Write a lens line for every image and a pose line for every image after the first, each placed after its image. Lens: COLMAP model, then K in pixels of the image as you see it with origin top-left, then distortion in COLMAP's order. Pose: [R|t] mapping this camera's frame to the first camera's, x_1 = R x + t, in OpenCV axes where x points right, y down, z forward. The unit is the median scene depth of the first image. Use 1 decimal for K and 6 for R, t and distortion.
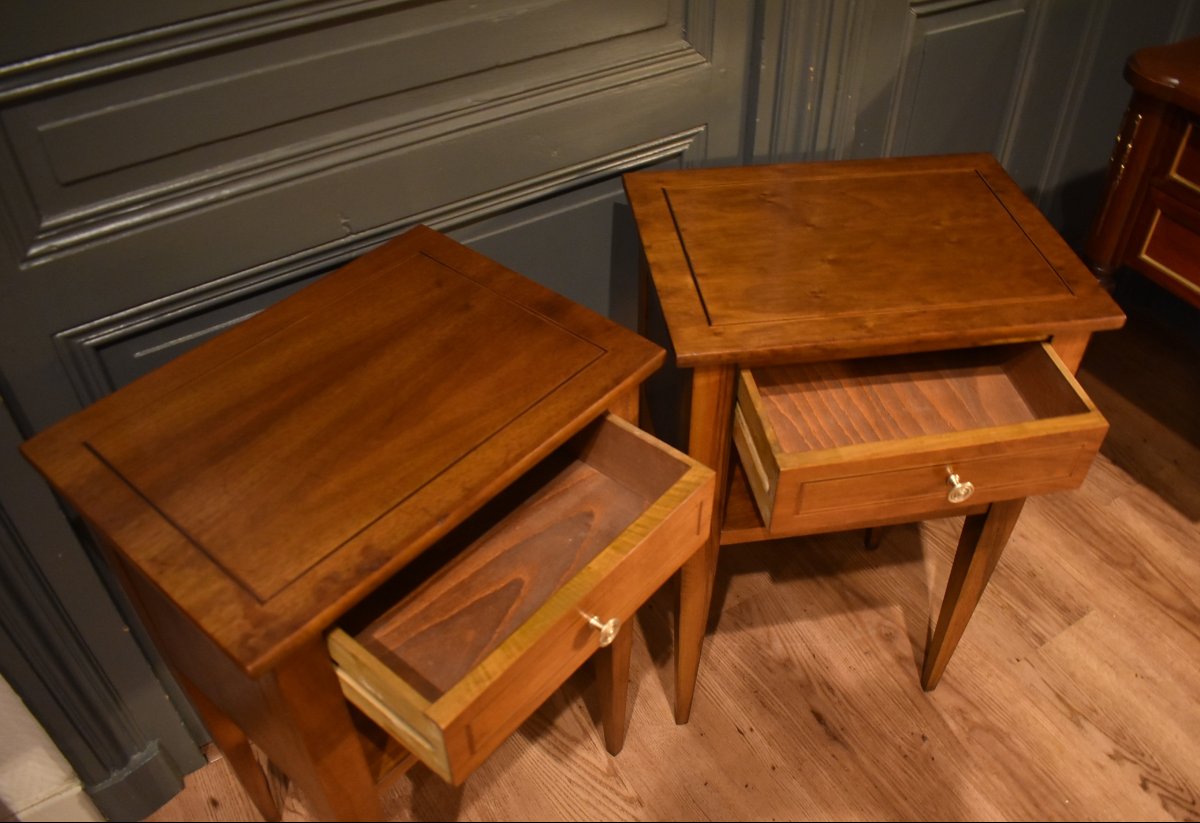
lens RADIAL K [[1037.4, 0, 657.7], [0, 1037.4, 449.3], [0, 0, 1]] dist [-0.094327, 0.010567]
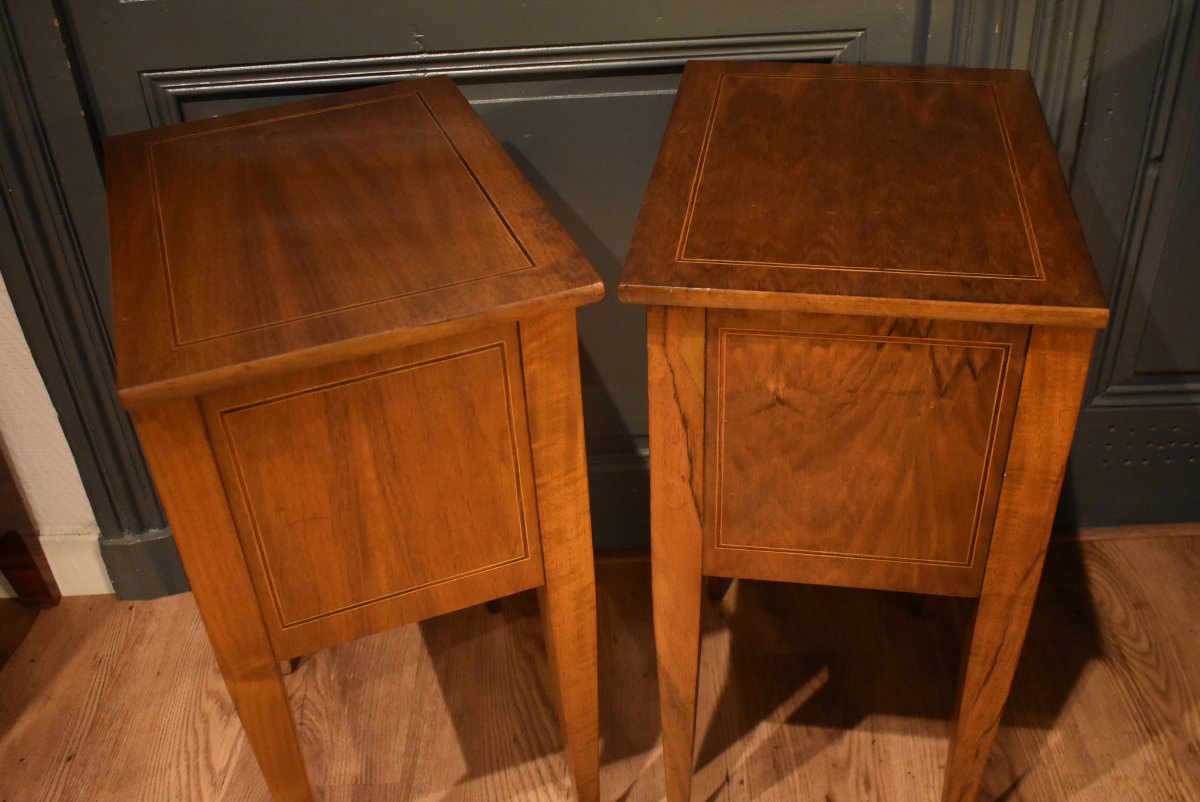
lens RADIAL K [[1217.3, 0, 600.0], [0, 1217.3, 401.0], [0, 0, 1]] dist [-0.071955, -0.000911]
pose [[0.835107, 0.267839, -0.480478, 0.423193], [-0.337992, 0.938968, -0.064033, 0.109599], [0.434003, 0.215872, 0.874666, 0.098023]]
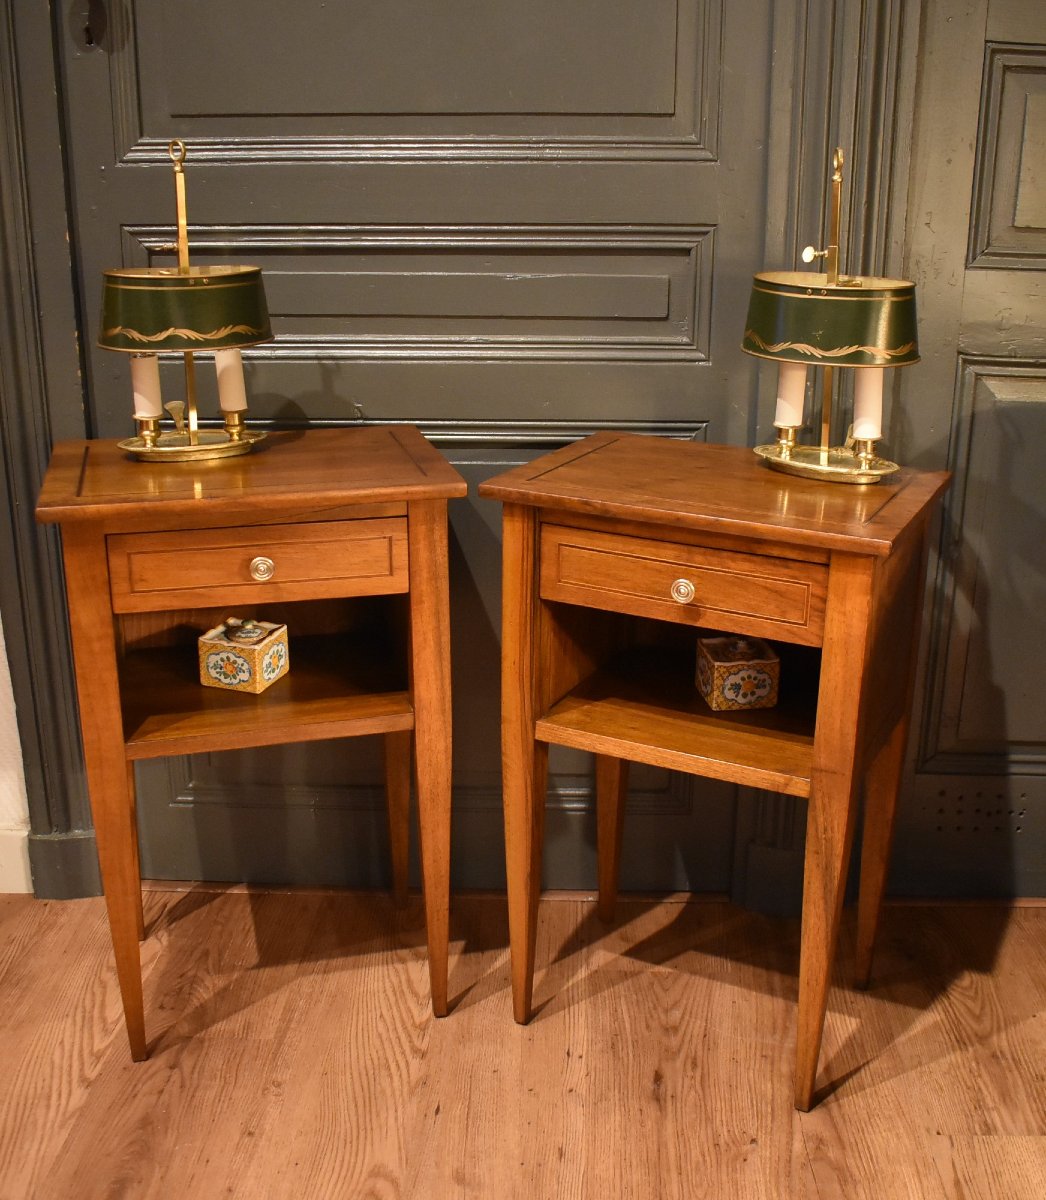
lens RADIAL K [[1387.6, 0, 556.6], [0, 1387.6, 600.7], [0, 0, 1]] dist [-0.100146, 0.013917]
pose [[0.817758, 0.173790, -0.548698, 0.741994], [-0.398302, 0.859057, -0.321523, 0.372725], [0.415485, 0.481475, 0.771721, -0.096180]]
